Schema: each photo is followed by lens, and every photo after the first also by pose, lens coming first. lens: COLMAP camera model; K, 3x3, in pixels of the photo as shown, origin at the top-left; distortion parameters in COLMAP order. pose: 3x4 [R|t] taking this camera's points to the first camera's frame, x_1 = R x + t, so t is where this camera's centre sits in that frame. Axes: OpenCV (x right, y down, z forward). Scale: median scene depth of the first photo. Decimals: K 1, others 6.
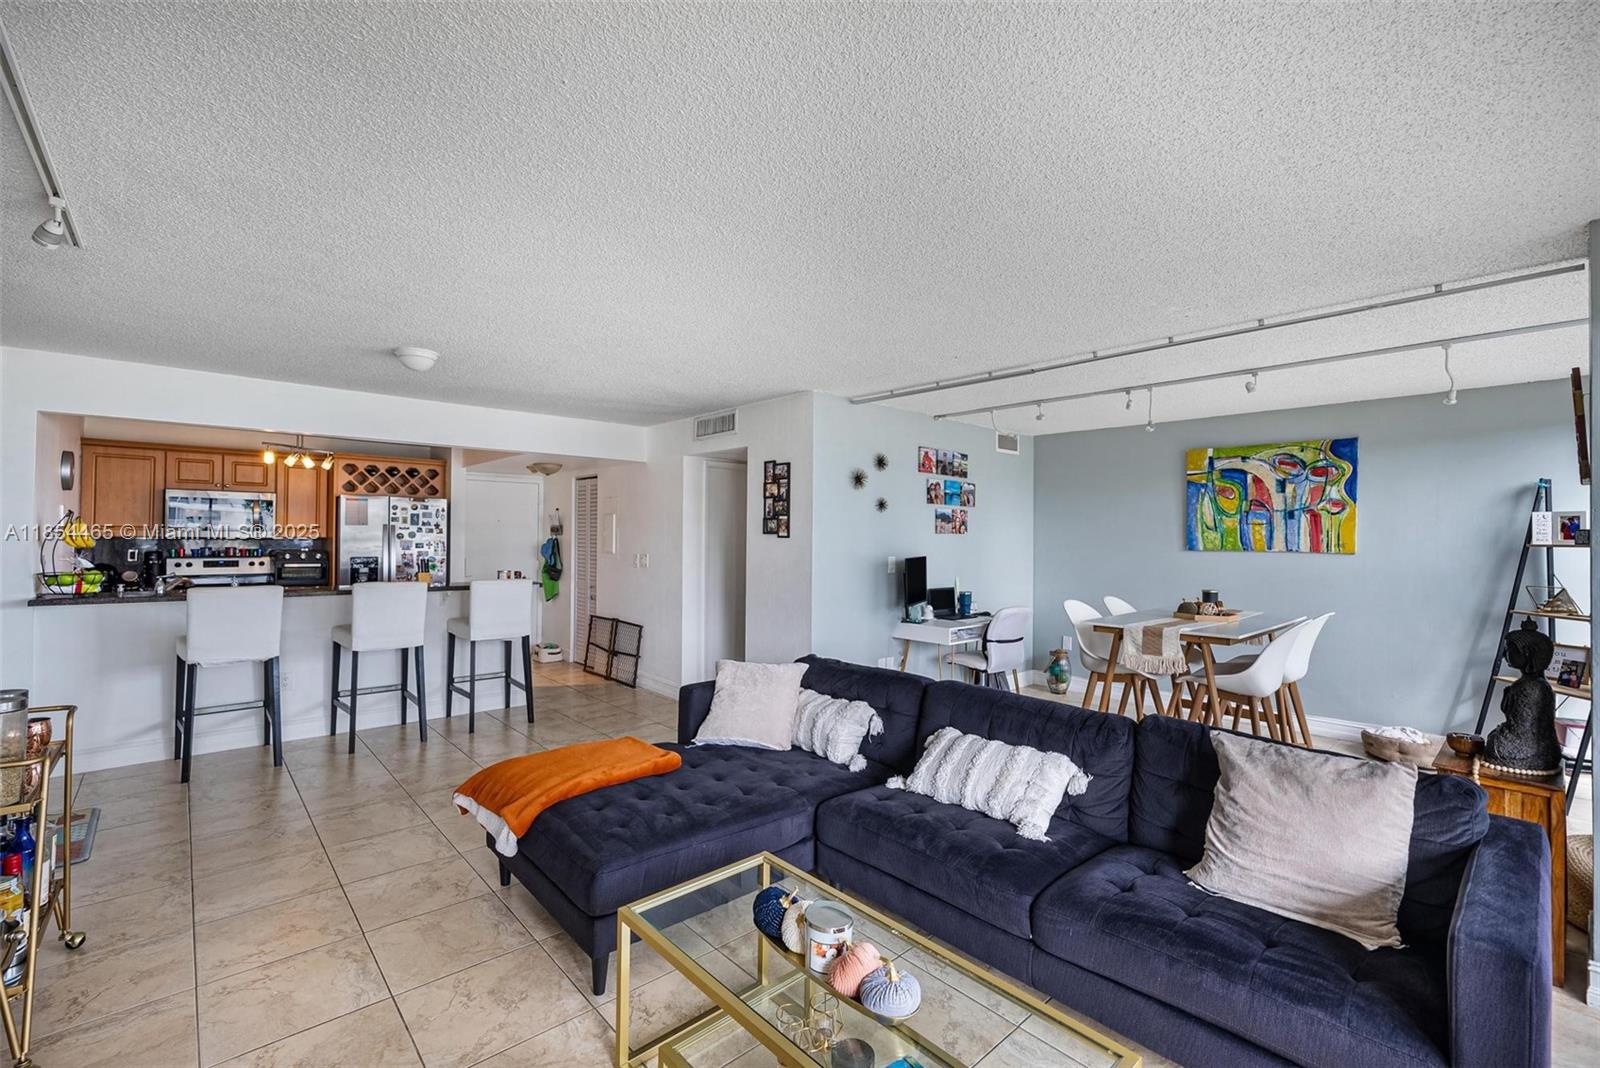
lens RADIAL K [[681.9, 0, 800.0], [0, 681.9, 534.0], [0, 0, 1]] dist [-0.000694, -0.000075]
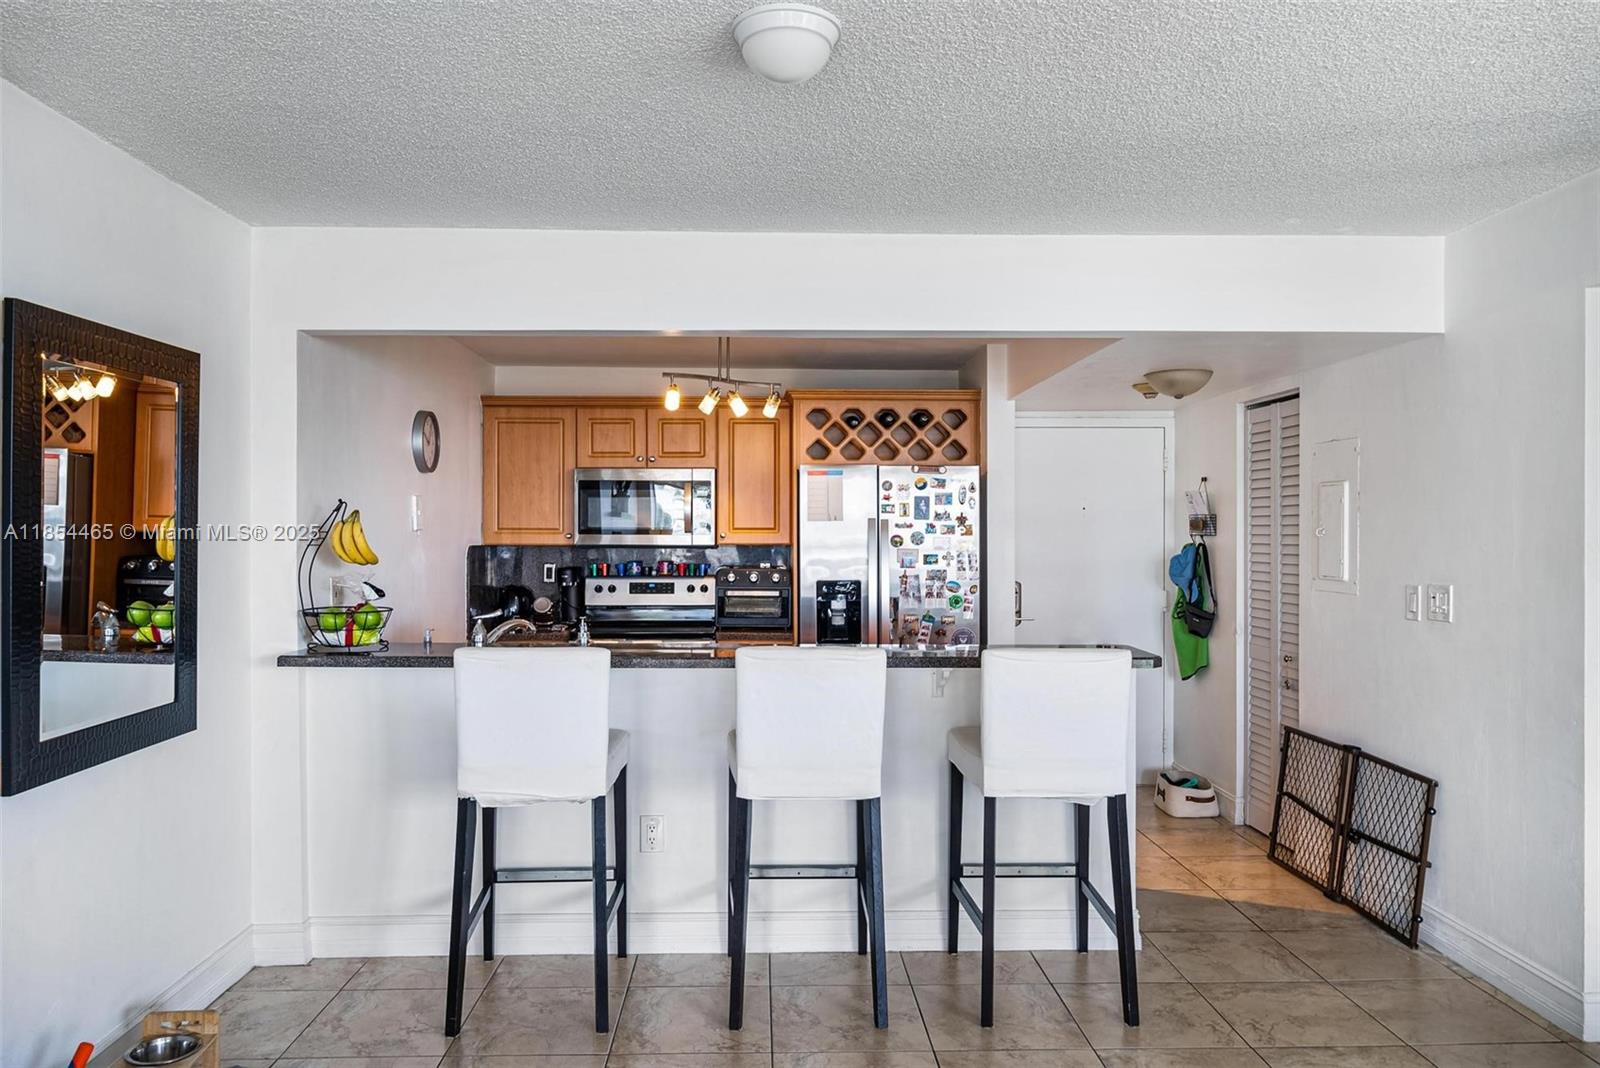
lens RADIAL K [[1087.9, 0, 800.0], [0, 1087.9, 534.0], [0, 0, 1]] dist [0.004456, 0.001473]
pose [[0.759171, -0.010389, -0.650808, -0.107539], [0.009579, 0.999943, -0.004788, 0.001208], [0.650821, -0.002599, 0.759227, 0.331728]]
